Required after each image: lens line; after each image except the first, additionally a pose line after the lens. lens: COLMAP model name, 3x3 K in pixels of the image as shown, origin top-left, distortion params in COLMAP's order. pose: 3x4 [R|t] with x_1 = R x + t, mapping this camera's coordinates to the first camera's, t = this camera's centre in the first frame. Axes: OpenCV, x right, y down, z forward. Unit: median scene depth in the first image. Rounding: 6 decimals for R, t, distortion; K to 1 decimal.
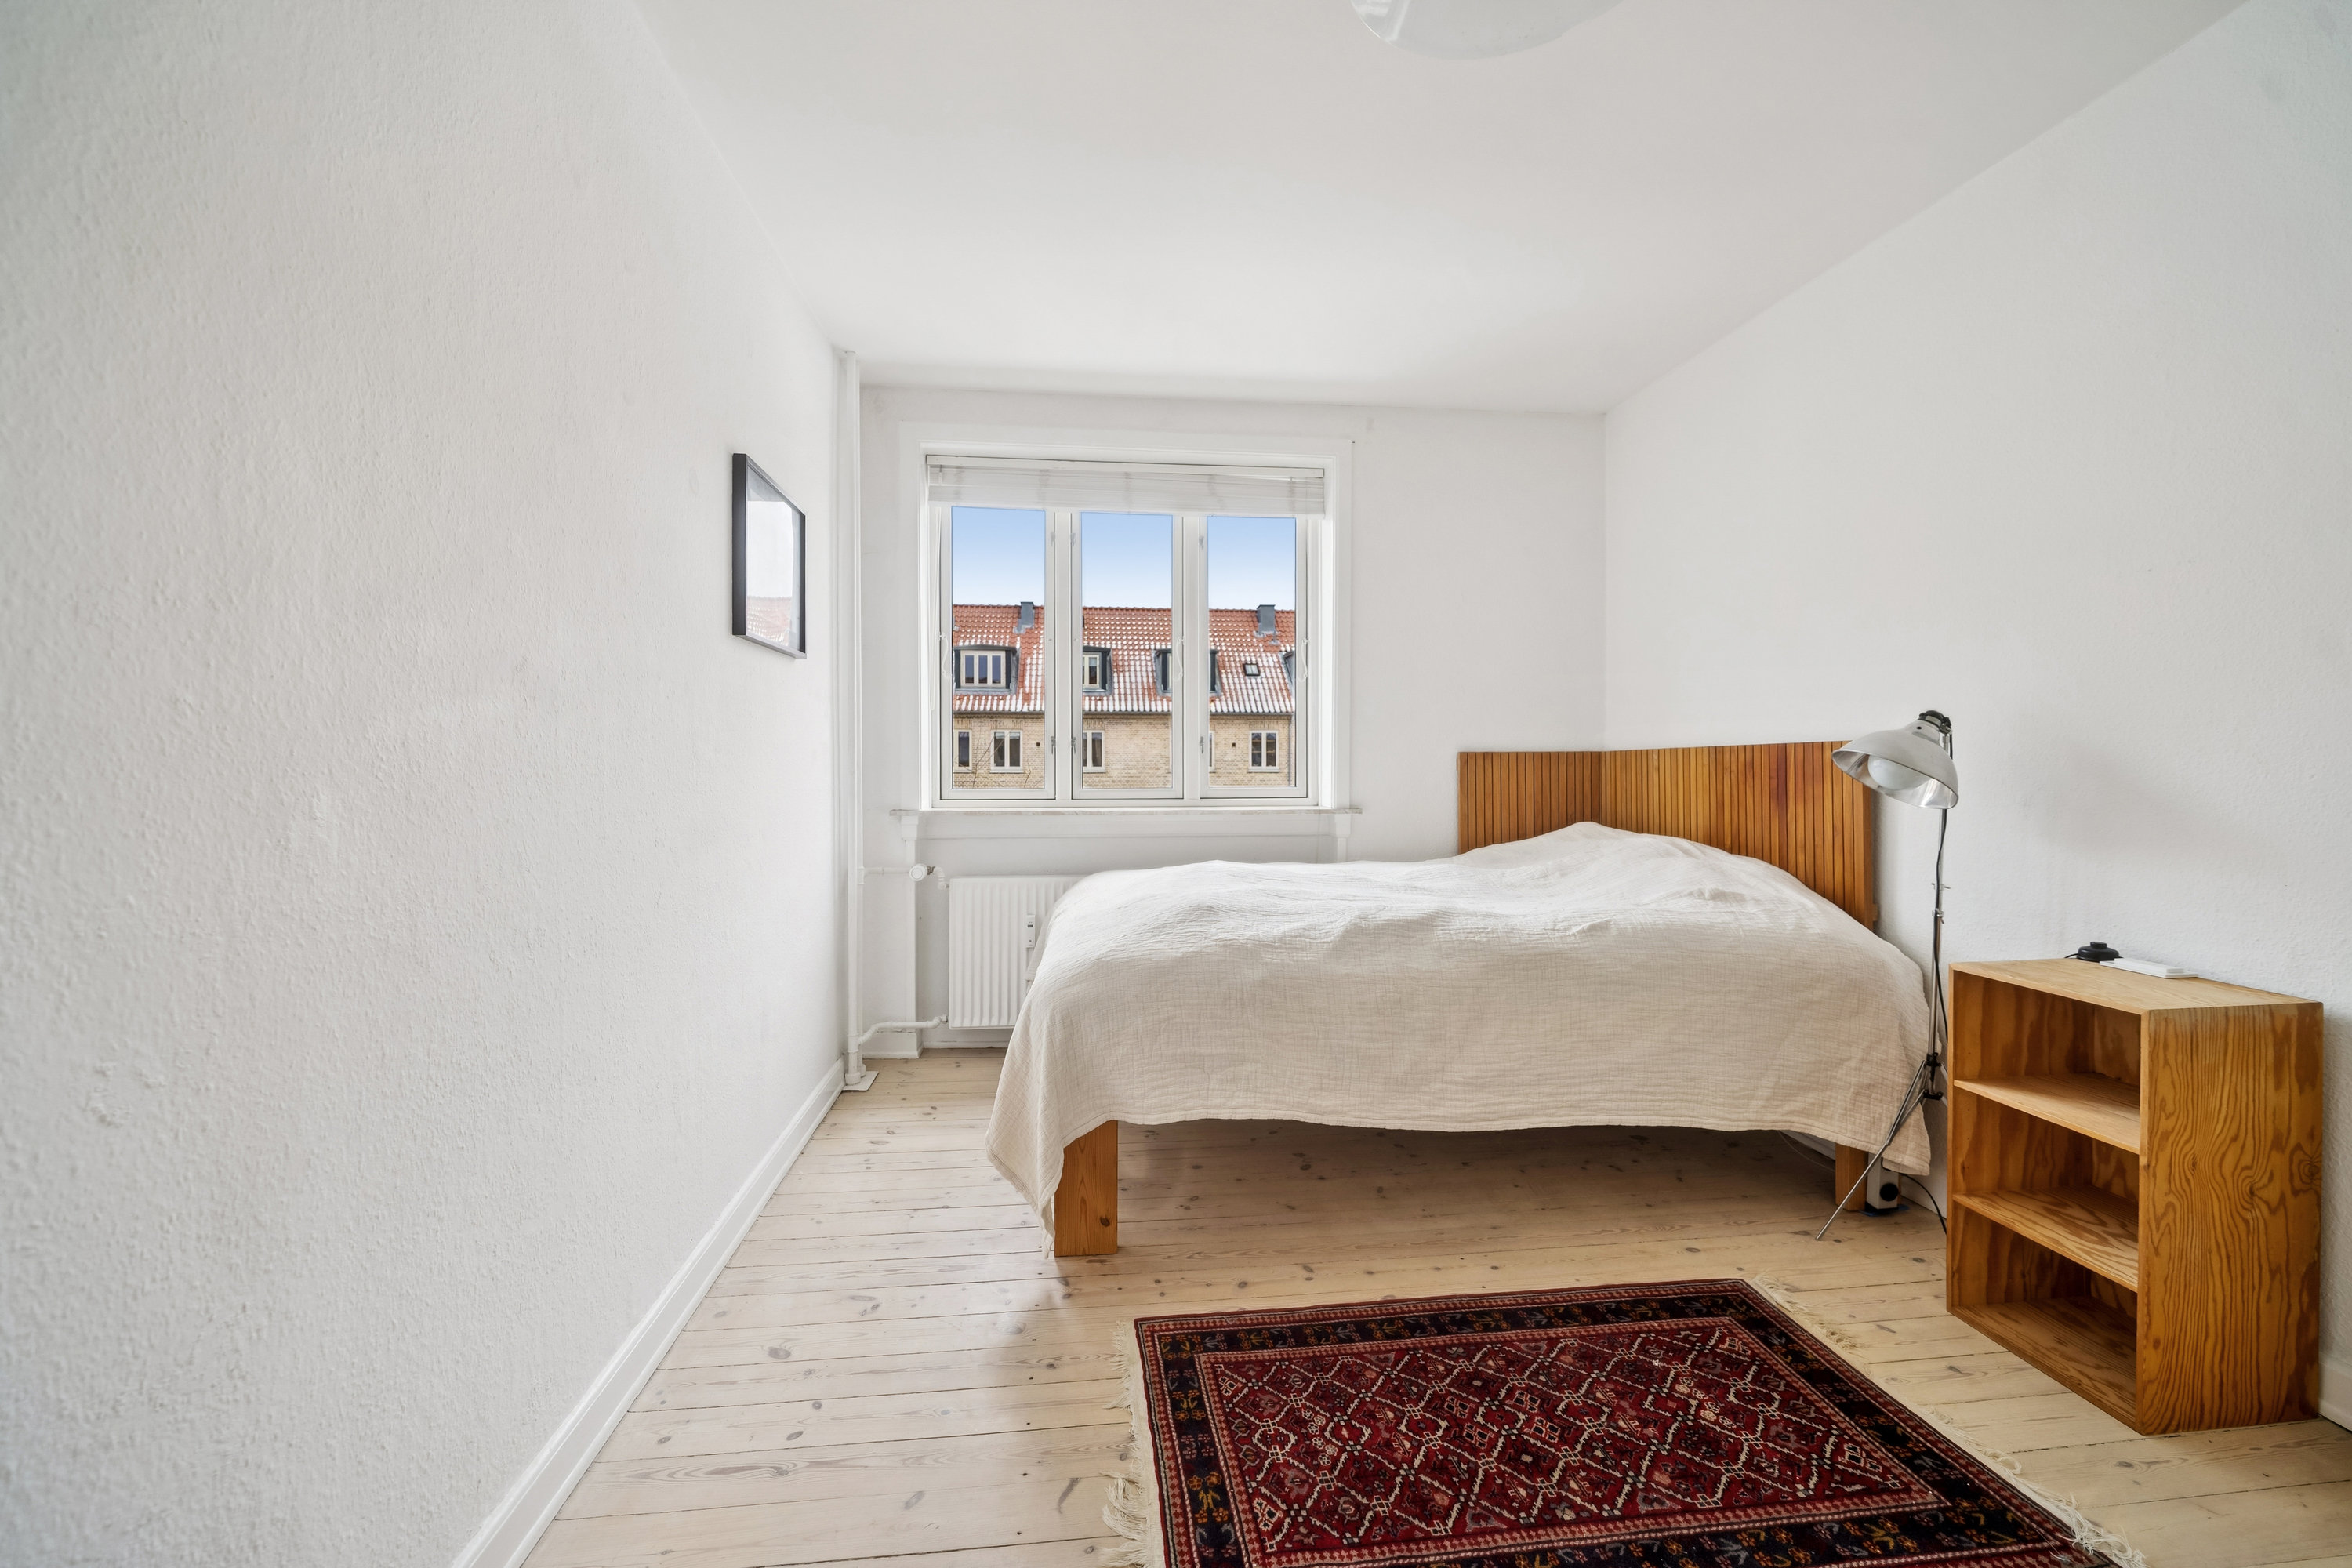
lens RADIAL K [[948.6, 0, 1164.7], [0, 948.6, 773.1], [0, 0, 1]] dist [0.000640, -0.000952]
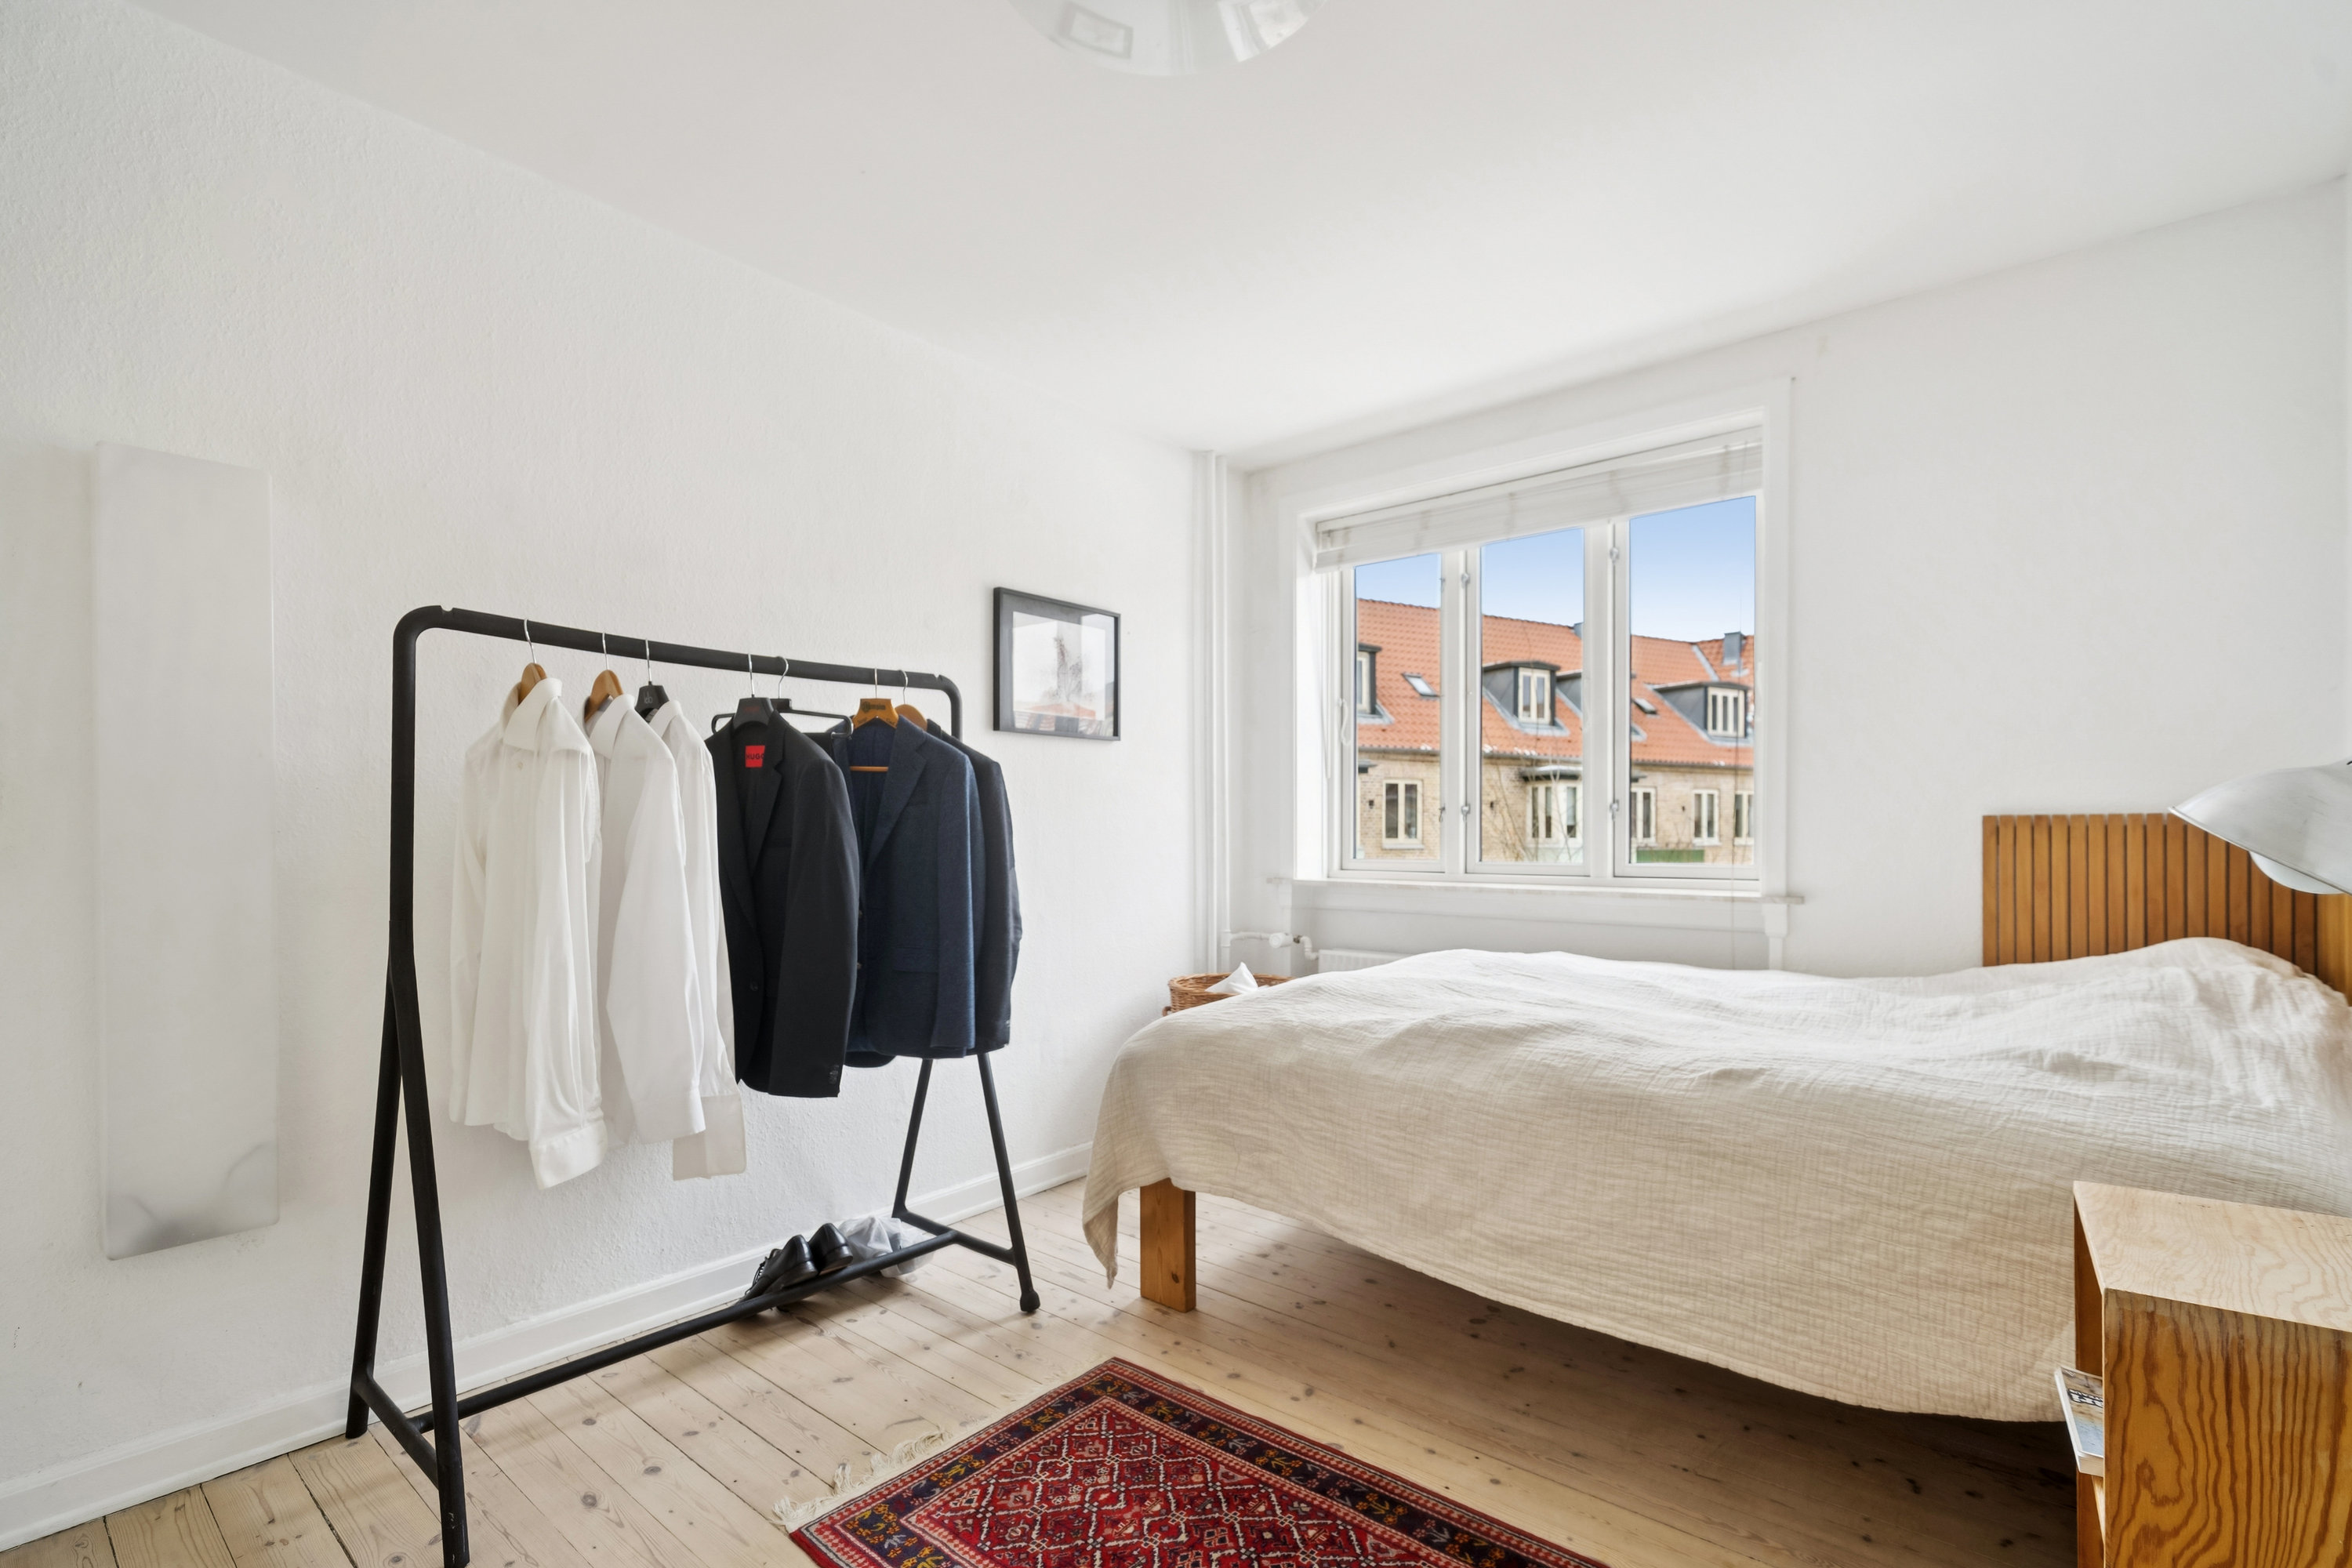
lens RADIAL K [[1066.1, 0, 1153.4], [0, 1066.1, 837.6], [0, 0, 1]] dist [0.006752, -0.002642]
pose [[0.687468, 0.004393, -0.726201, 0.757932], [-0.009104, 0.999955, -0.002569, -0.001173], [0.726157, 0.008377, 0.687478, 0.182744]]
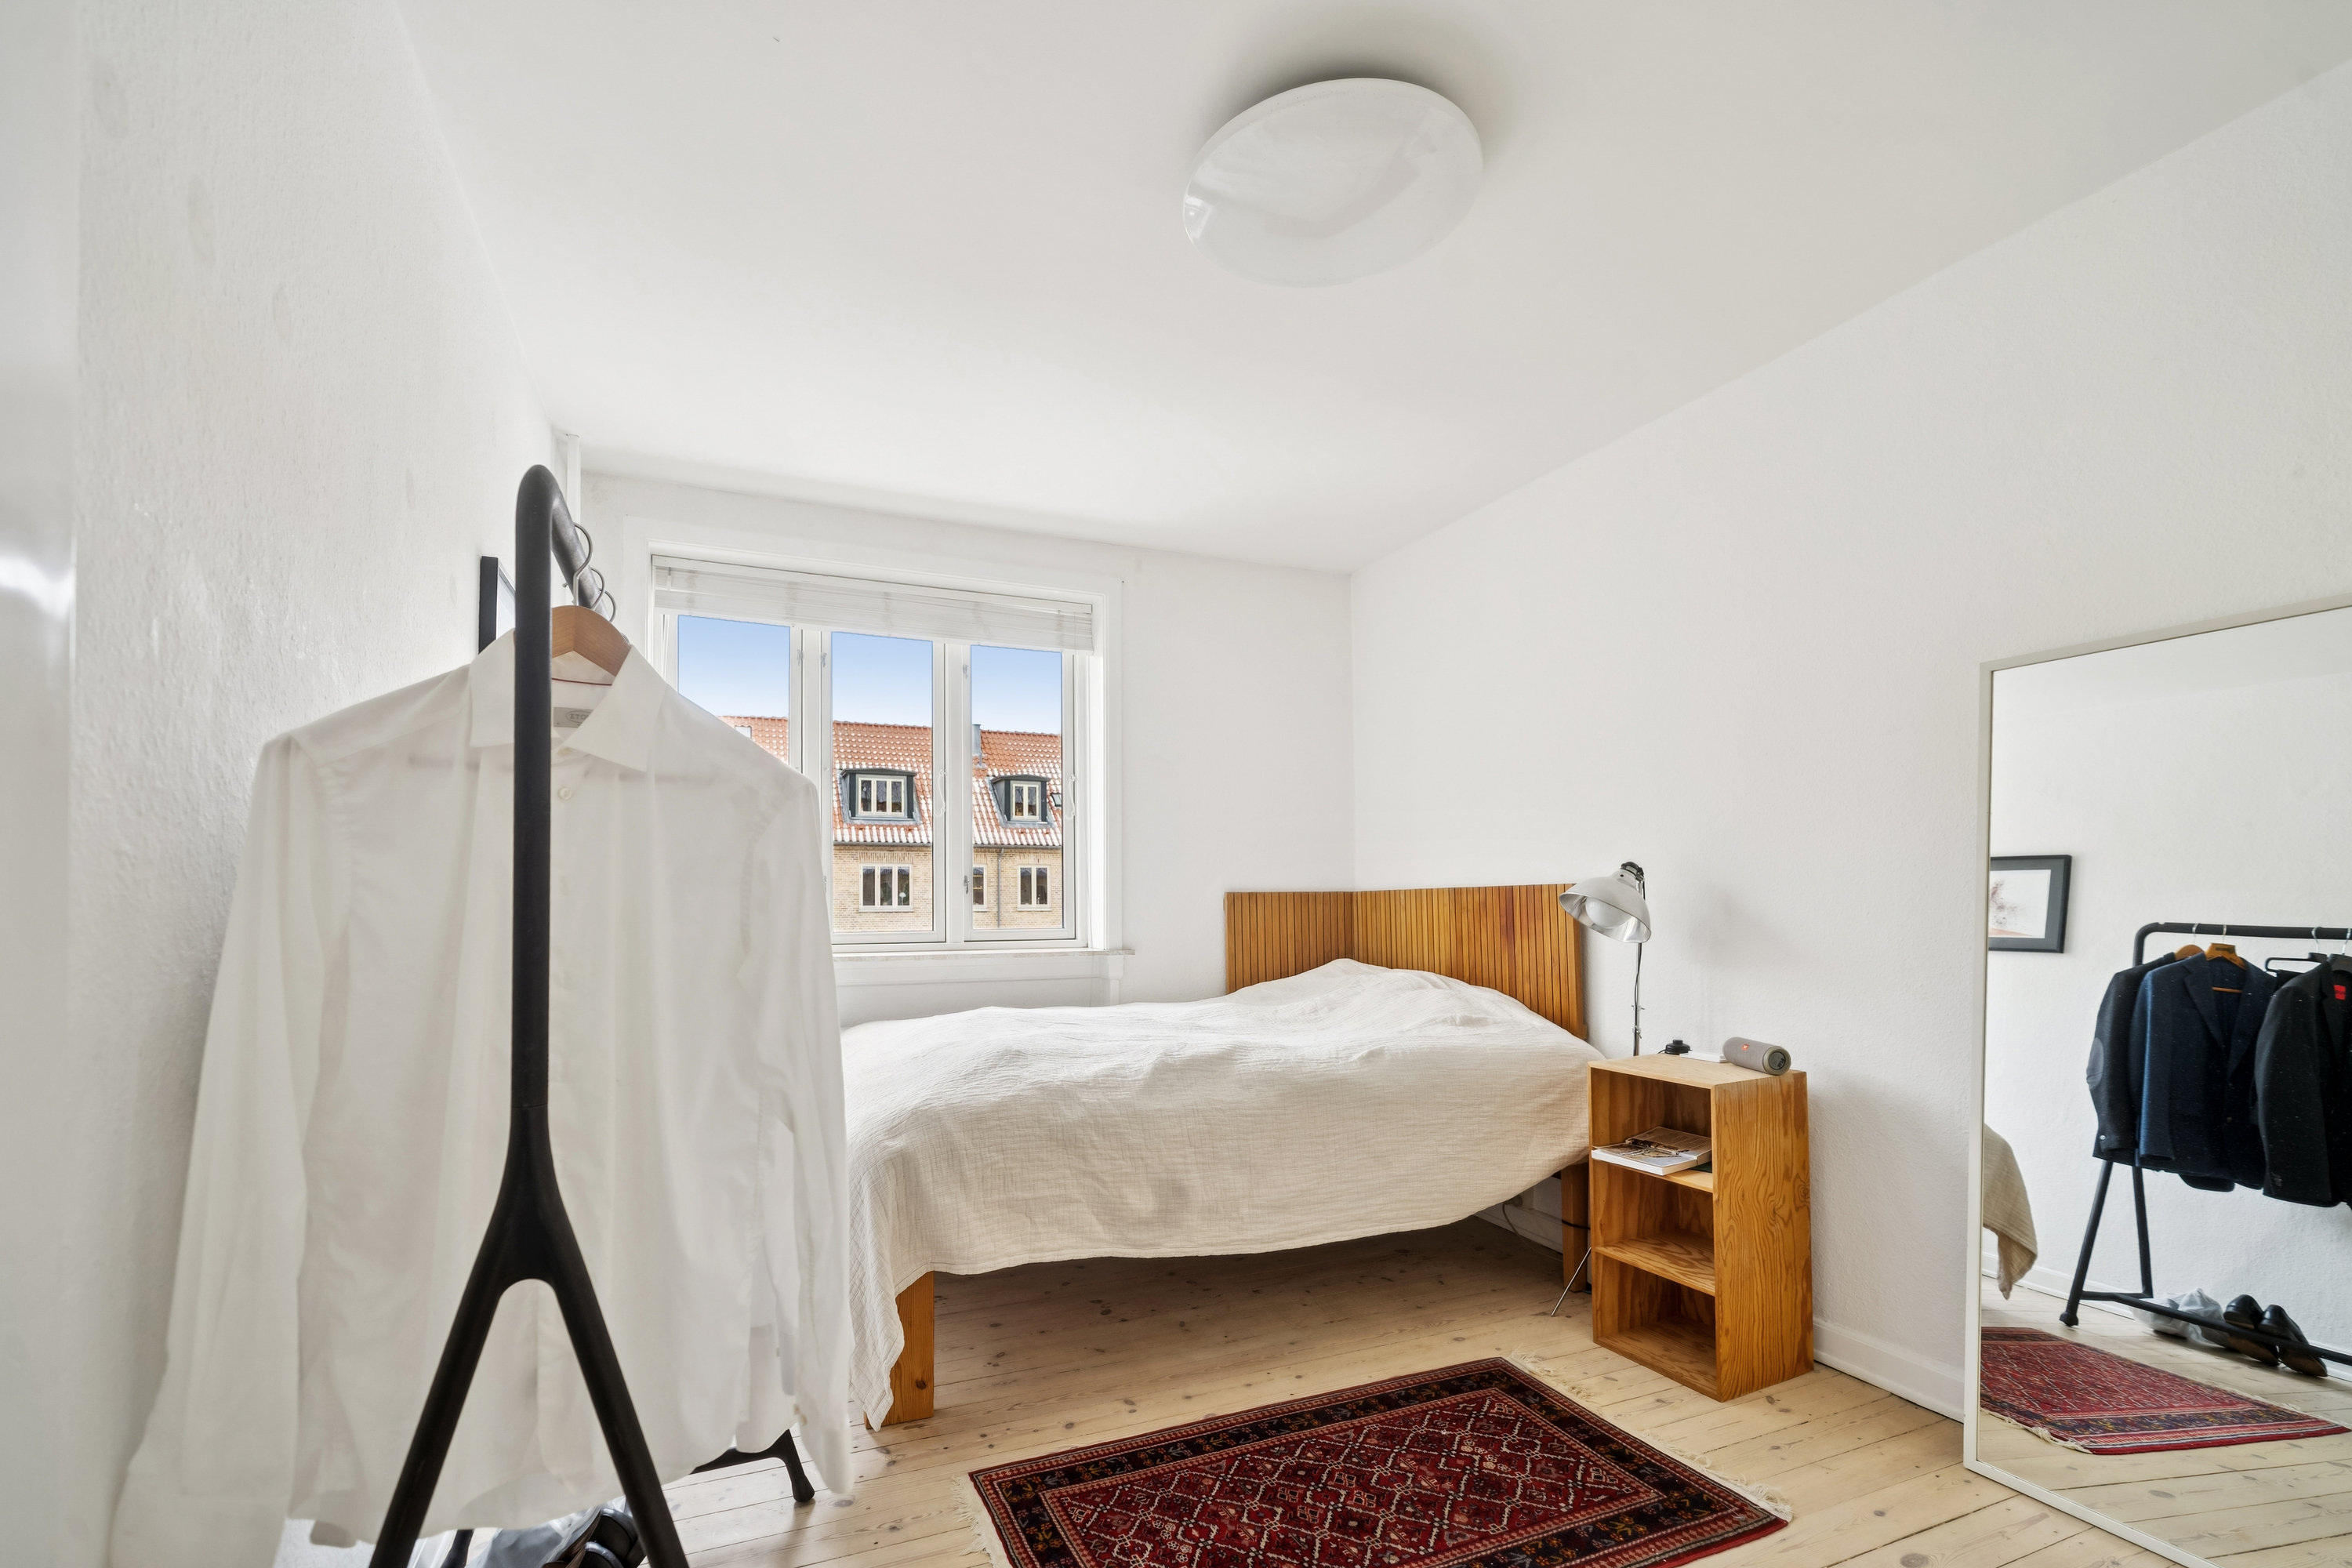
lens RADIAL K [[1066.1, 0, 1161.2], [0, 1066.1, 871.6], [0, 0, 1]] dist [0.006752, -0.002642]
pose [[0.957791, 0.003807, 0.287441, -0.142276], [0.006973, 0.999310, -0.036472, -0.005246], [-0.287382, 0.036937, 0.957104, -0.123973]]
